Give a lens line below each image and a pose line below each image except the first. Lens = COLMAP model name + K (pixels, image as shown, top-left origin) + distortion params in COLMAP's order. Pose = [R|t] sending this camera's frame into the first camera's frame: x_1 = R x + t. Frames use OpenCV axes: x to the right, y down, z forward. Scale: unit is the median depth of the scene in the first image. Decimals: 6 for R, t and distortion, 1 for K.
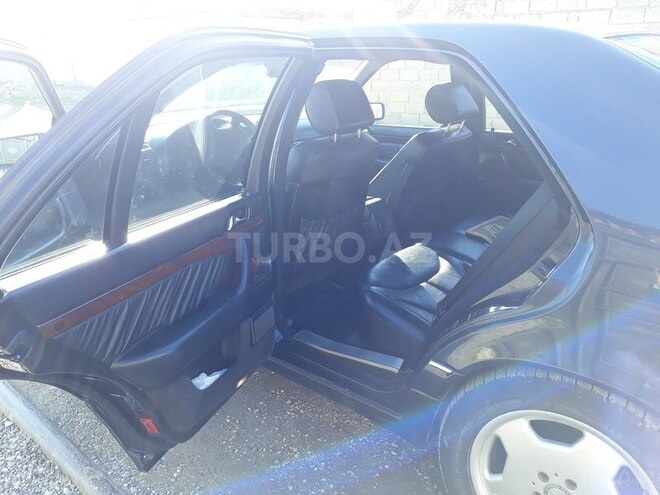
lens RADIAL K [[520.6, 0, 332.2], [0, 520.6, 243.3], [0, 0, 1]] dist [0.006153, -0.002886]
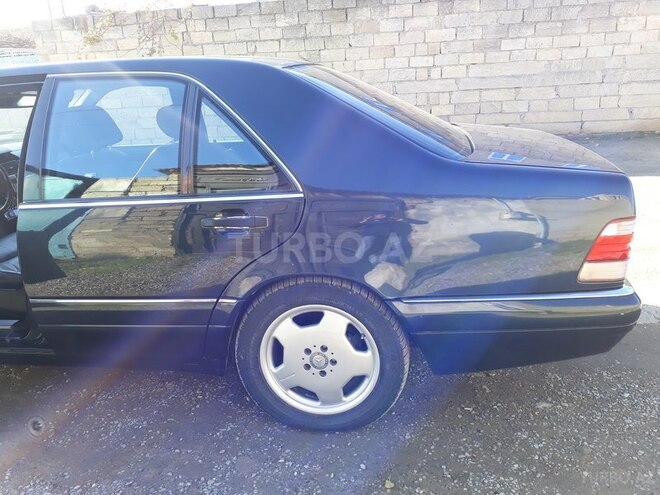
lens RADIAL K [[520.6, 0, 332.2], [0, 520.6, 243.3], [0, 0, 1]] dist [0.006153, -0.002886]
pose [[0.852722, -0.186558, 0.487916, -0.200124], [0.207914, 0.978089, 0.010612, 0.124140], [-0.479205, 0.092396, 0.872826, -0.361177]]
